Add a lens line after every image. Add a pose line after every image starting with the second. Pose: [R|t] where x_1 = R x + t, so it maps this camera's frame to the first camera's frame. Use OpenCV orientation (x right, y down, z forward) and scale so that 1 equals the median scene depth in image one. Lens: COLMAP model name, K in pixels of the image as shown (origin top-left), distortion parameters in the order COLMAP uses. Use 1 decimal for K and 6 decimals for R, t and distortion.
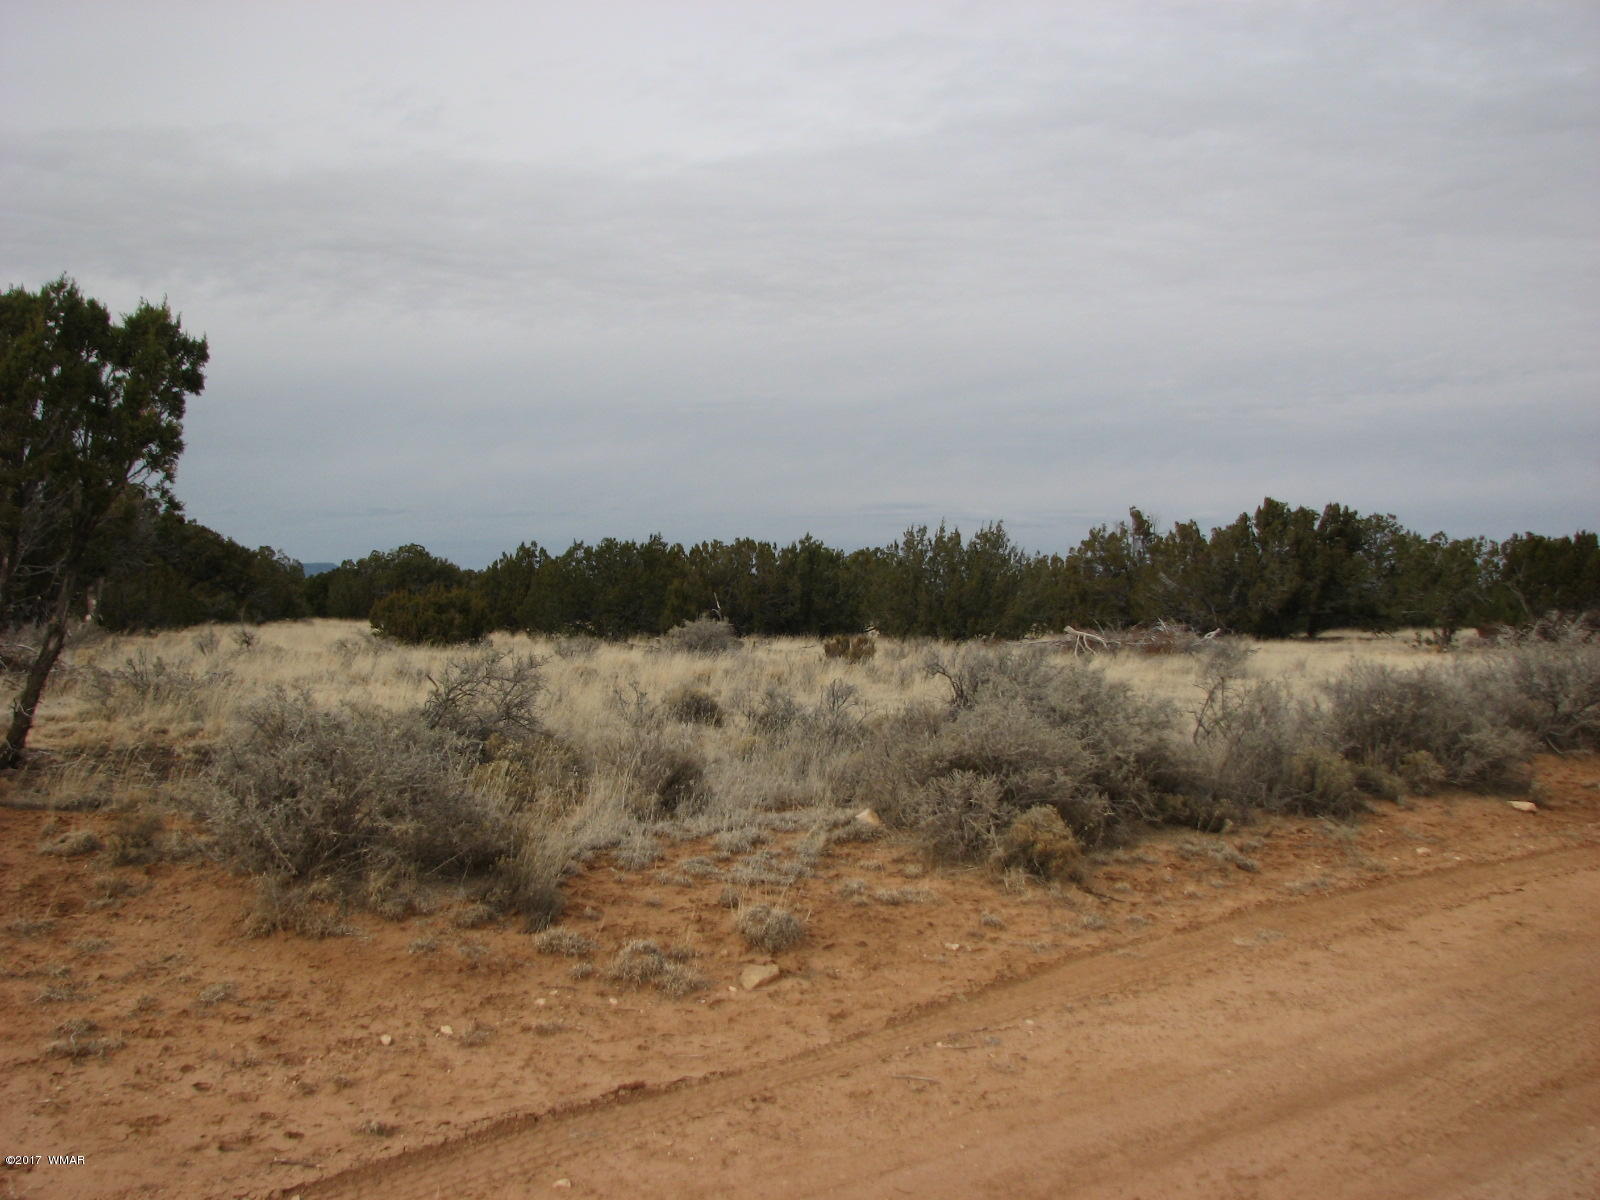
lens RADIAL K [[1912.7, 0, 795.0], [0, 1912.7, 600.9], [0, 0, 1]] dist [-0.067072, 0.000000]
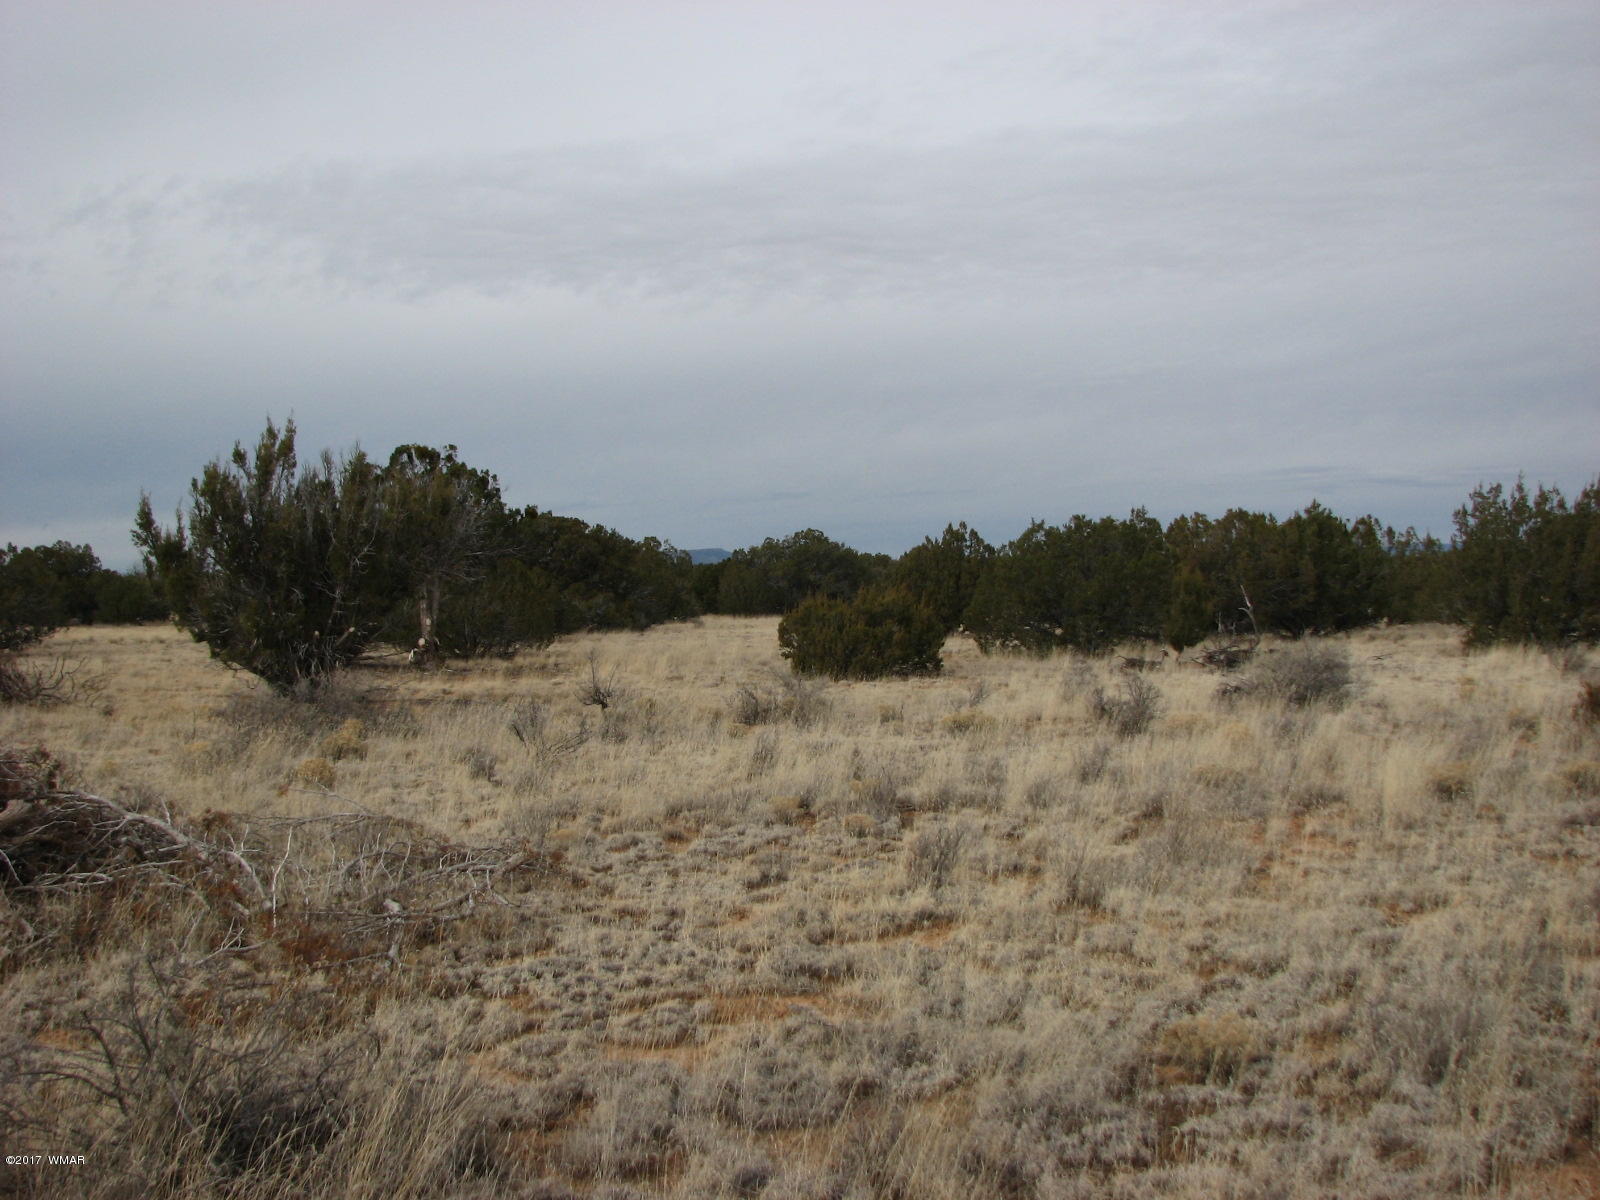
lens RADIAL K [[1912.7, 0, 793.6], [0, 1912.7, 600.9], [0, 0, 1]] dist [-0.067072, 0.000000]
pose [[0.979491, -0.028642, -0.199441, -0.049221], [0.031165, 0.999469, 0.009520, -0.008051], [0.199062, -0.015540, 0.979864, 0.195089]]
